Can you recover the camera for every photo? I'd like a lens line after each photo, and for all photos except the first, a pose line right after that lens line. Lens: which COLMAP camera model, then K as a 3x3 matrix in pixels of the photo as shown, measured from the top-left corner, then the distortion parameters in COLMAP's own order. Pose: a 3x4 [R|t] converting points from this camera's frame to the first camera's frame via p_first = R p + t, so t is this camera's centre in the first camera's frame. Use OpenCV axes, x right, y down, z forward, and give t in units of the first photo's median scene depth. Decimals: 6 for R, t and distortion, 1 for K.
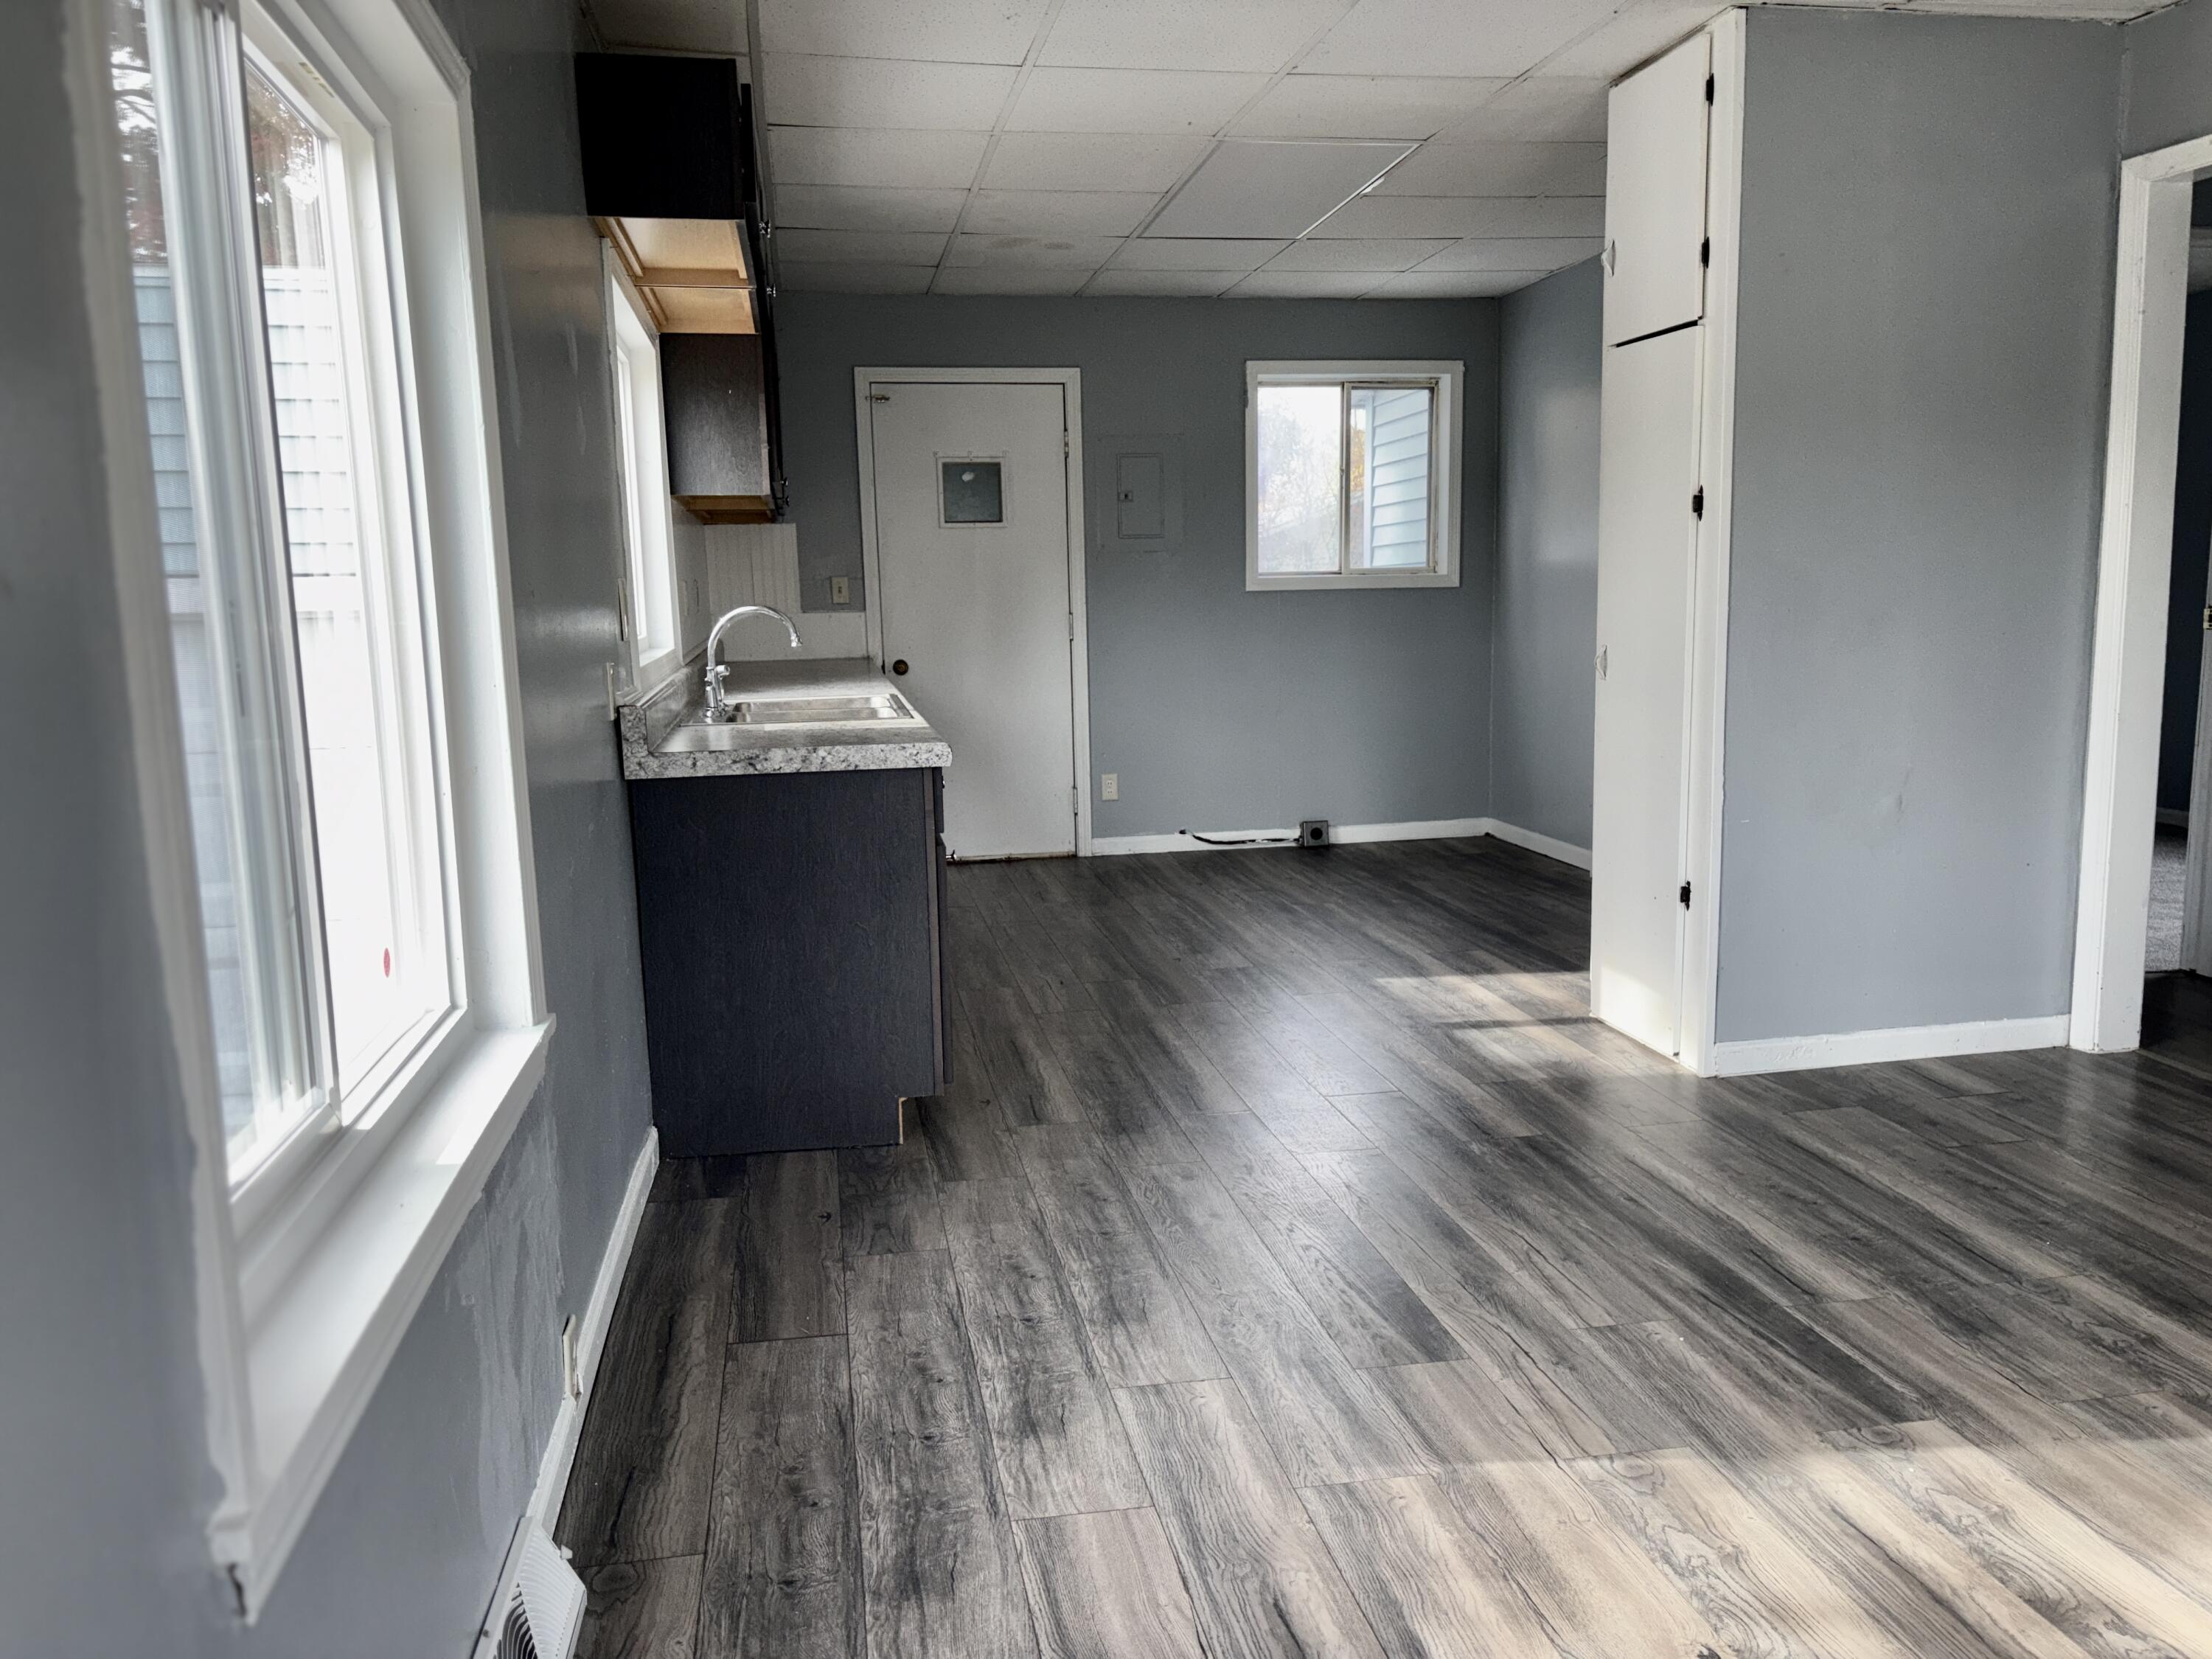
lens RADIAL K [[1683.4, 0, 1140.6], [0, 1683.4, 833.9], [0, 0, 1]] dist [0.062982, -0.057710]
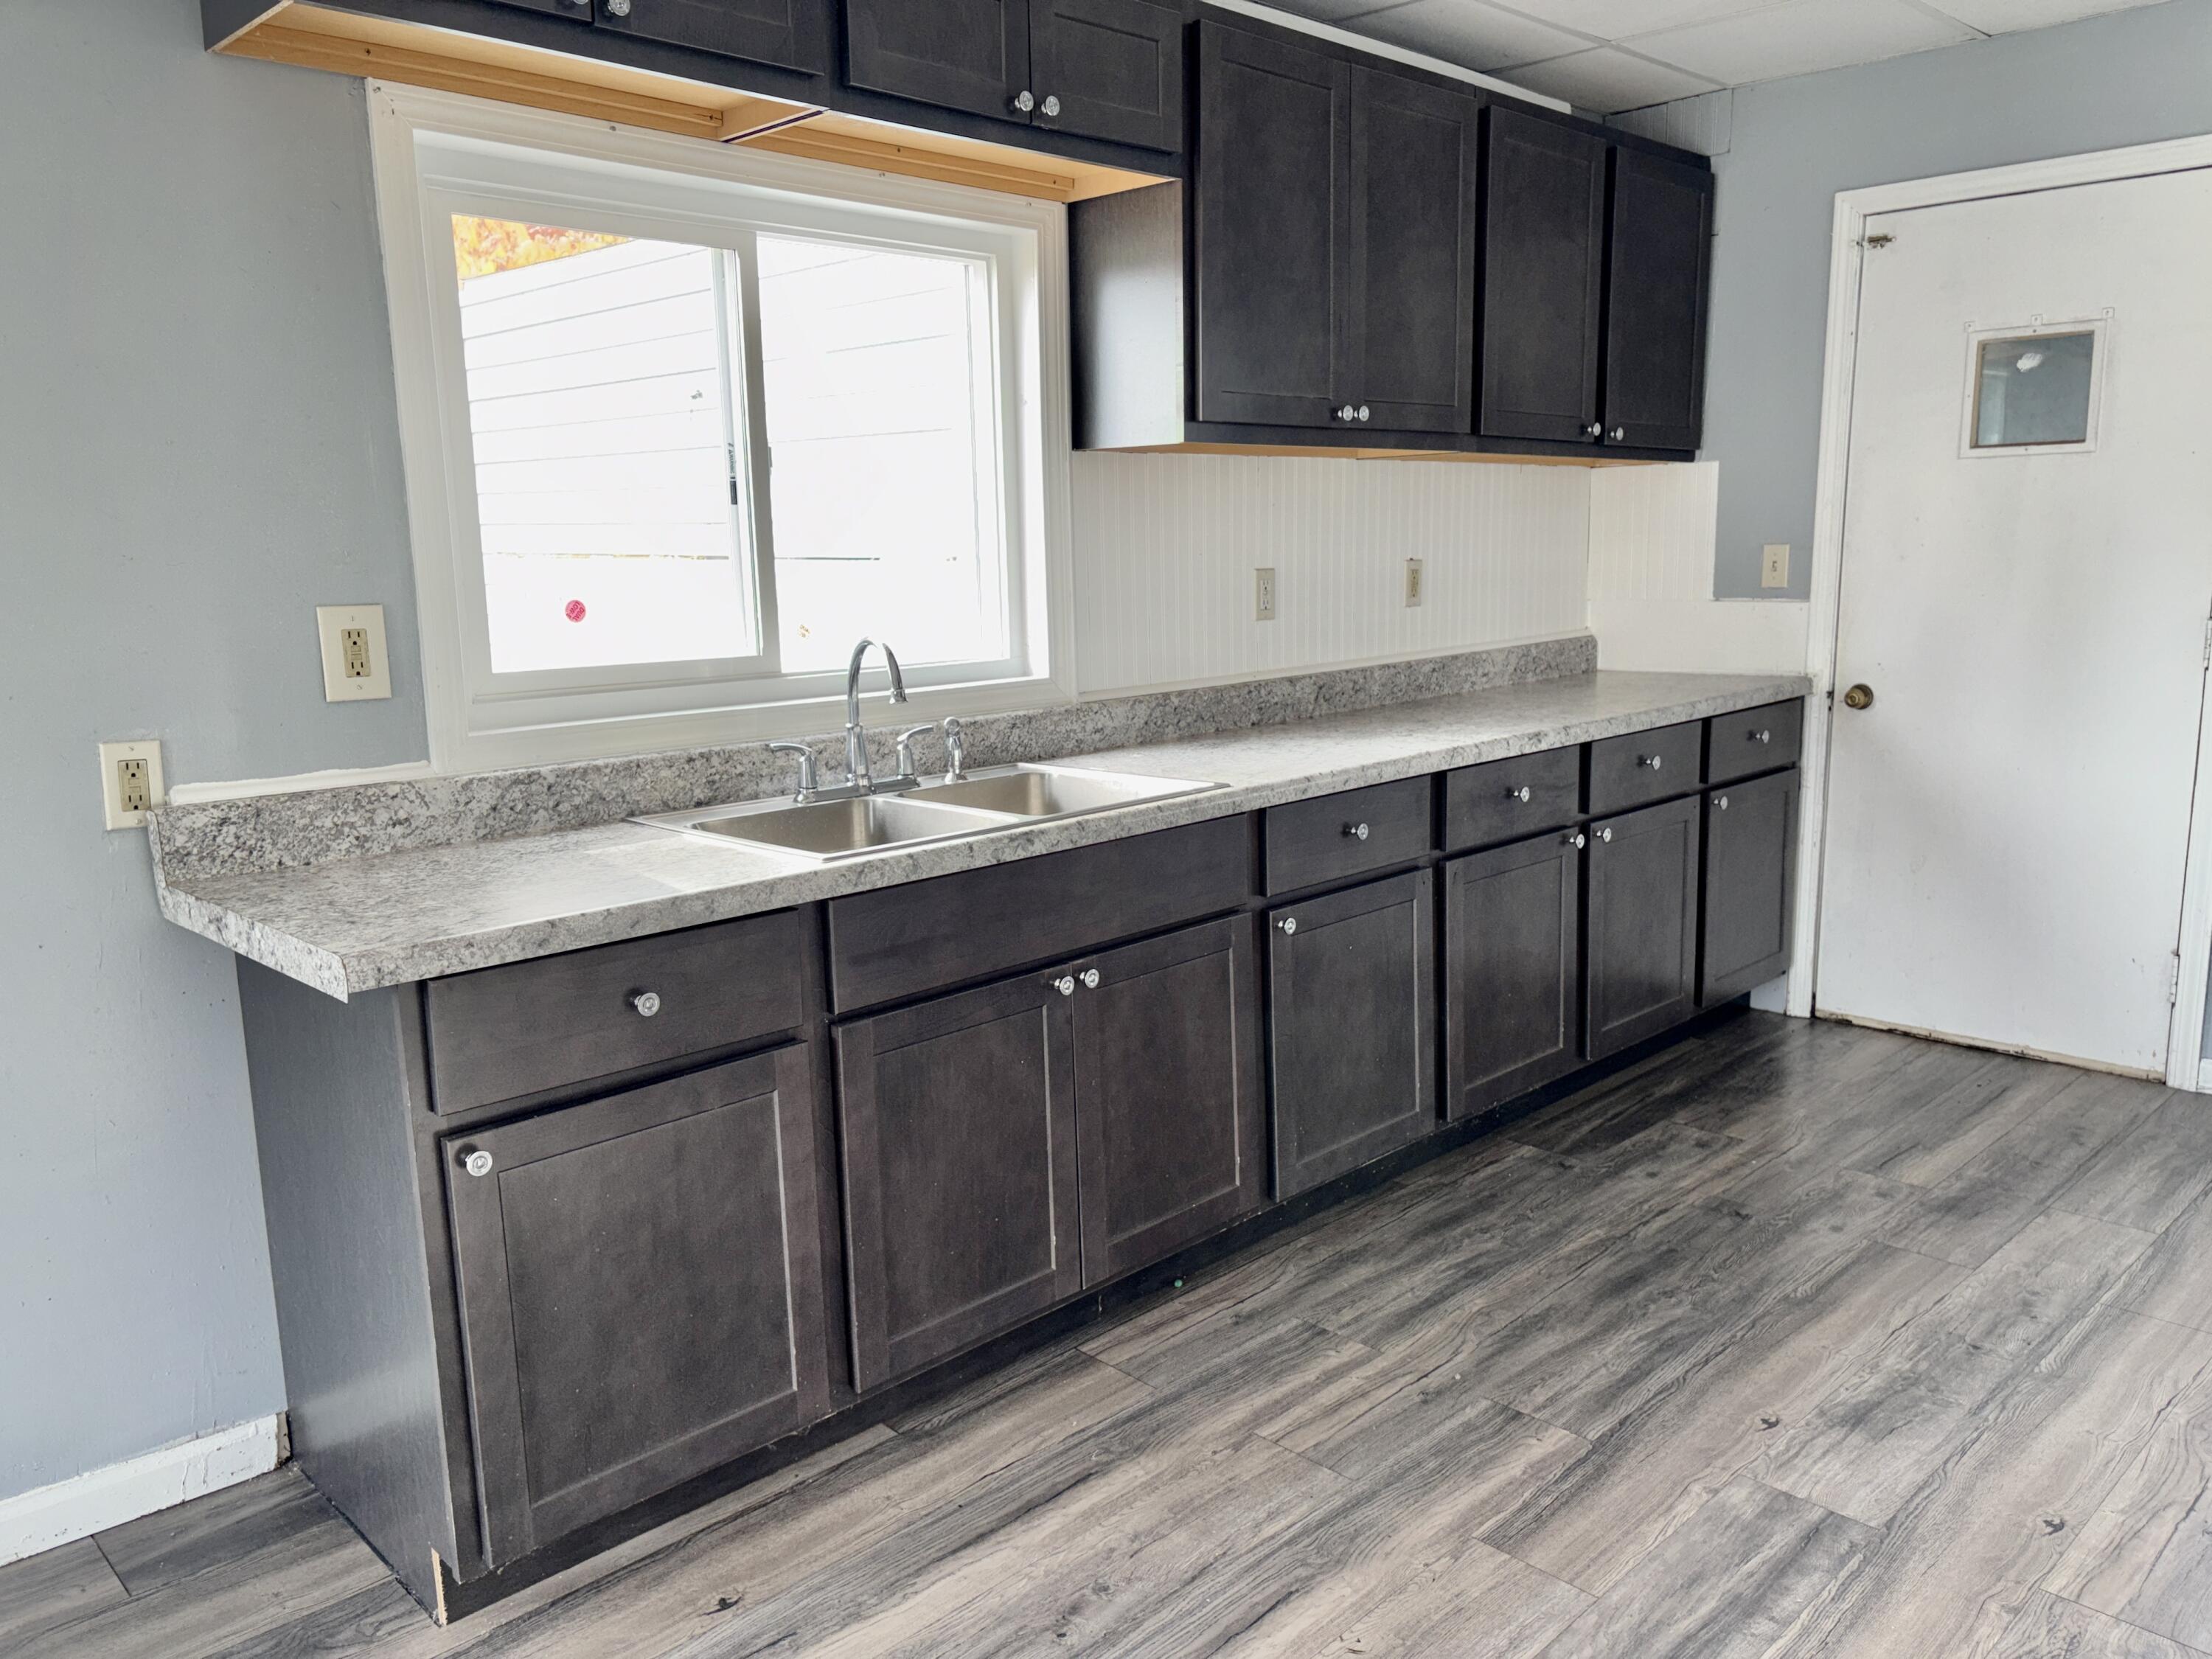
lens RADIAL K [[1683.4, 0, 1102.4], [0, 1683.4, 851.9], [0, 0, 1]] dist [0.062982, -0.057710]
pose [[0.550410, 0.161257, -0.819173, 0.498368], [-0.115046, 0.986459, 0.116888, -0.200123], [0.826930, 0.029906, 0.561509, 1.044788]]
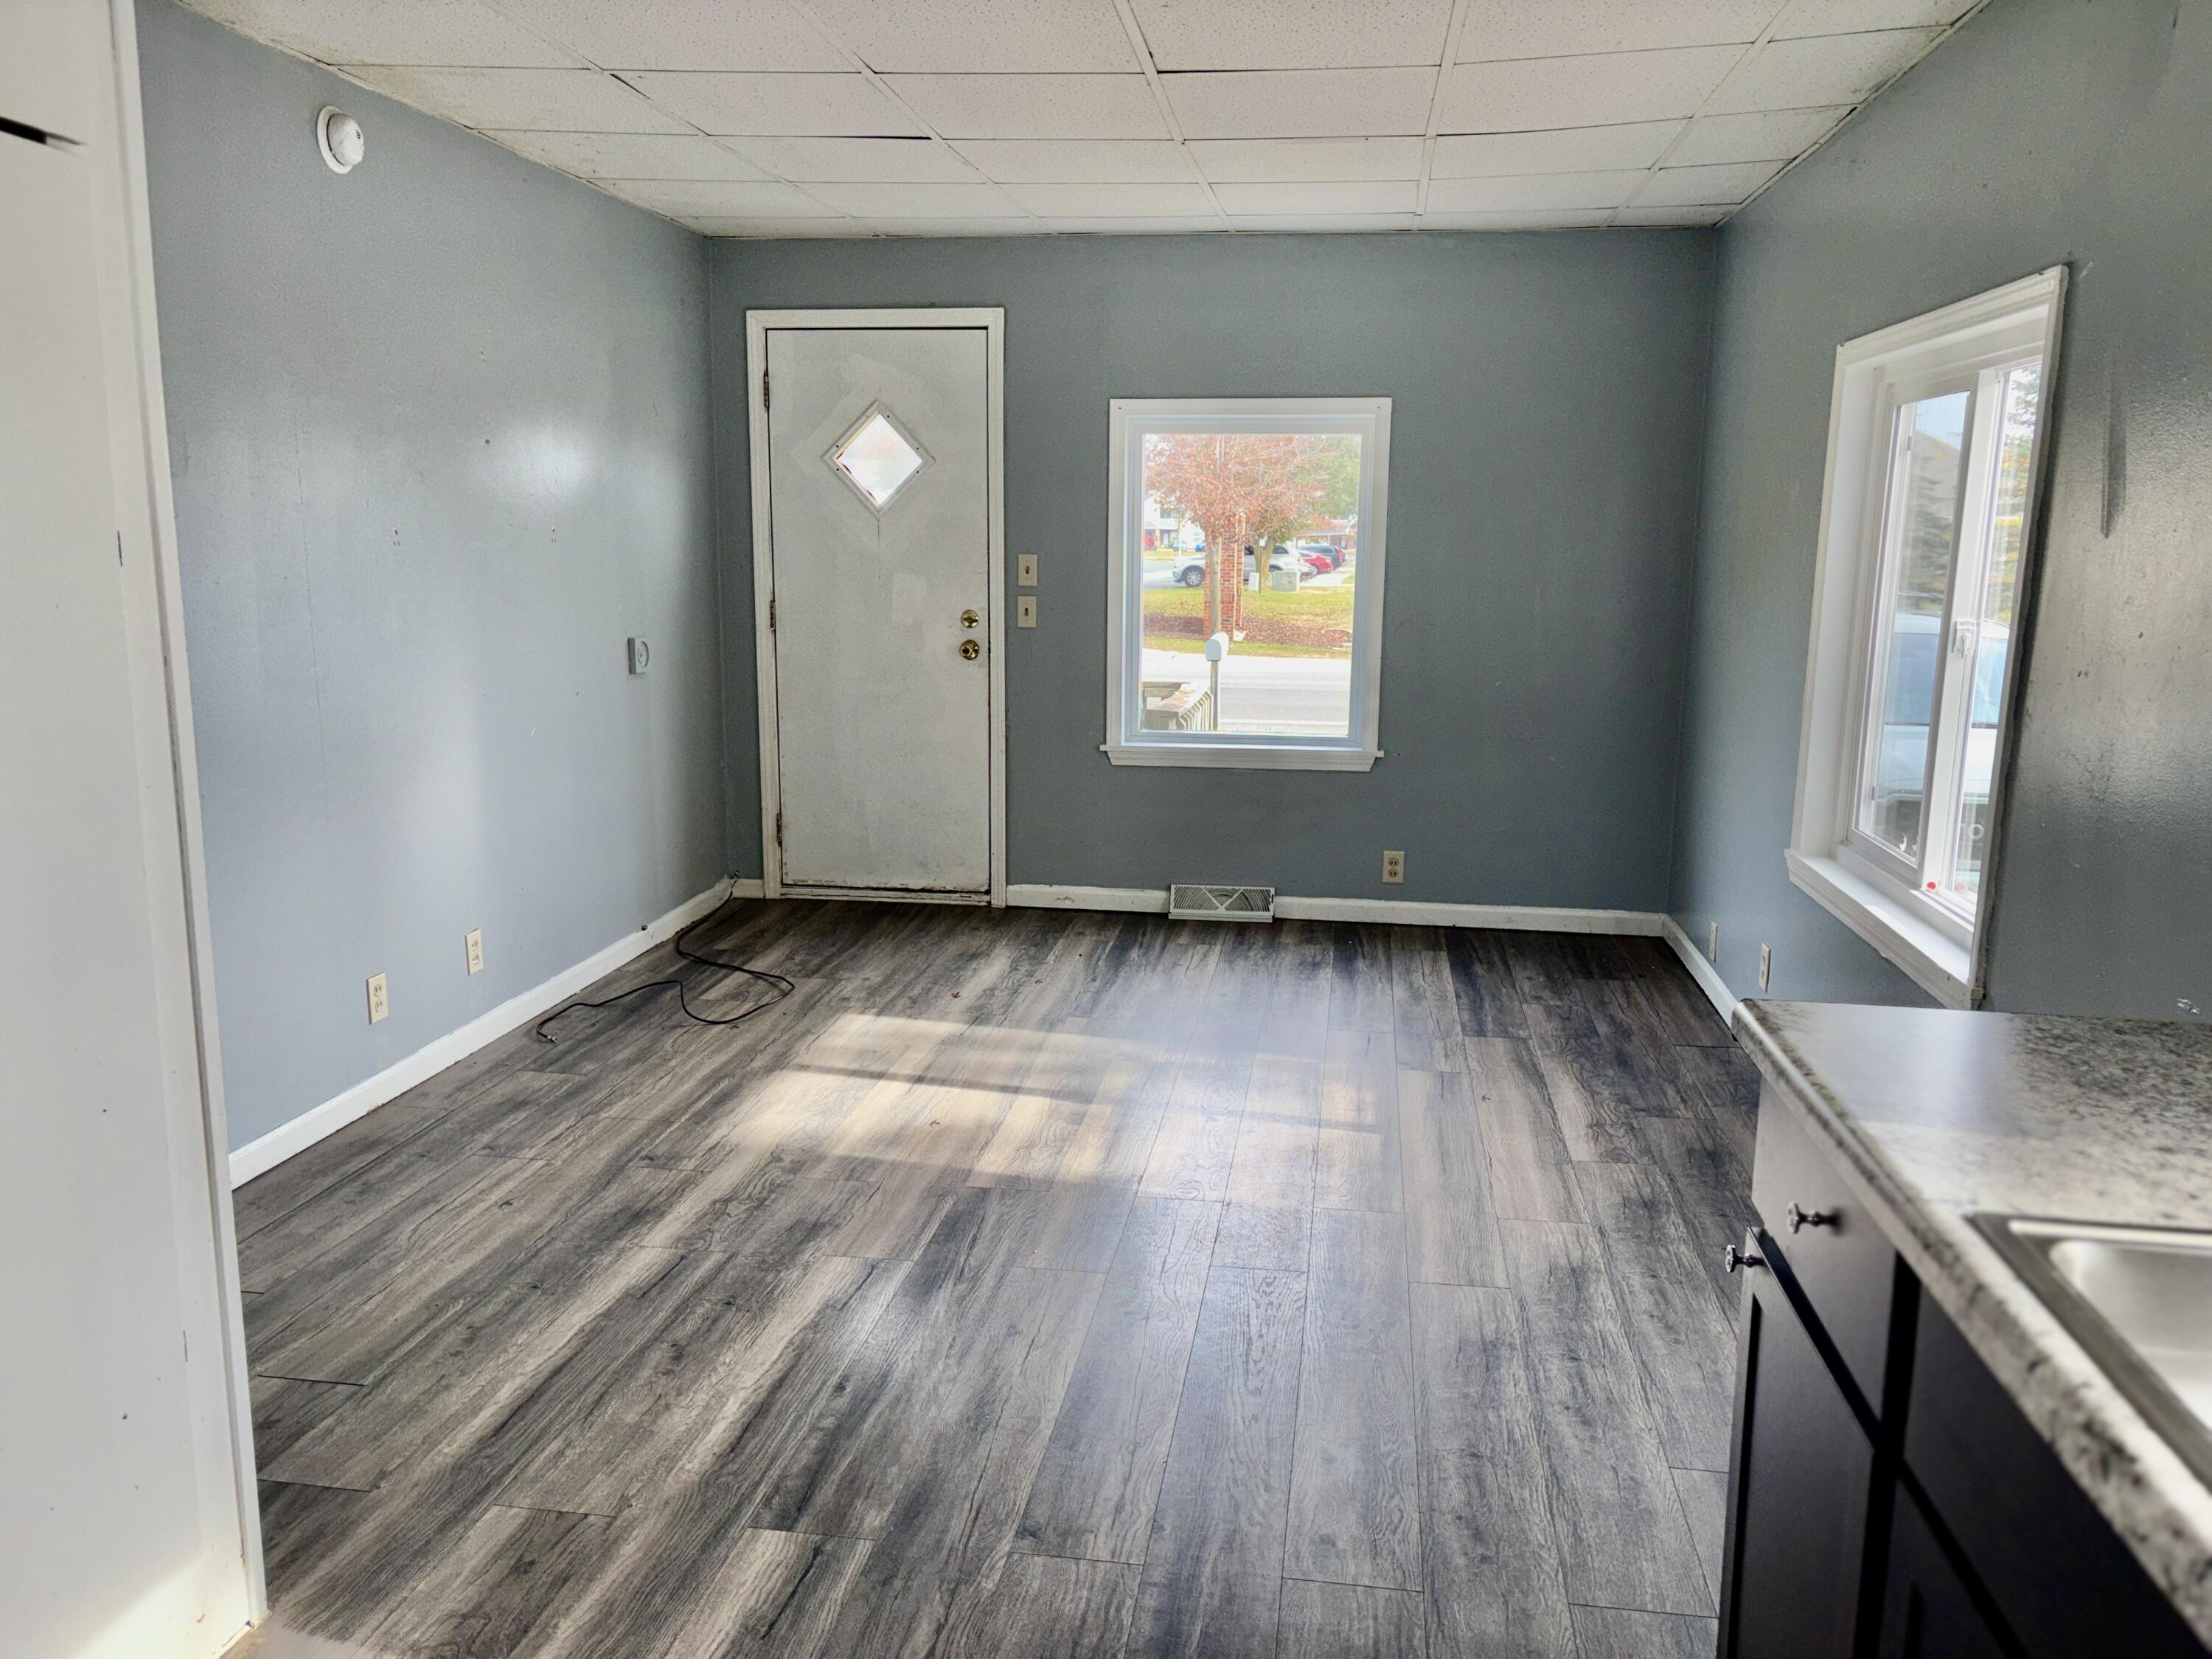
lens RADIAL K [[1683.4, 0, 1121.5], [0, 1683.4, 834.7], [0, 0, 1]] dist [0.062982, -0.057710]
pose [[-0.942105, -0.050541, 0.331486, -0.124518], [0.053087, 0.953627, 0.296272, -0.323905], [-0.331088, 0.296717, -0.895734, 1.793476]]
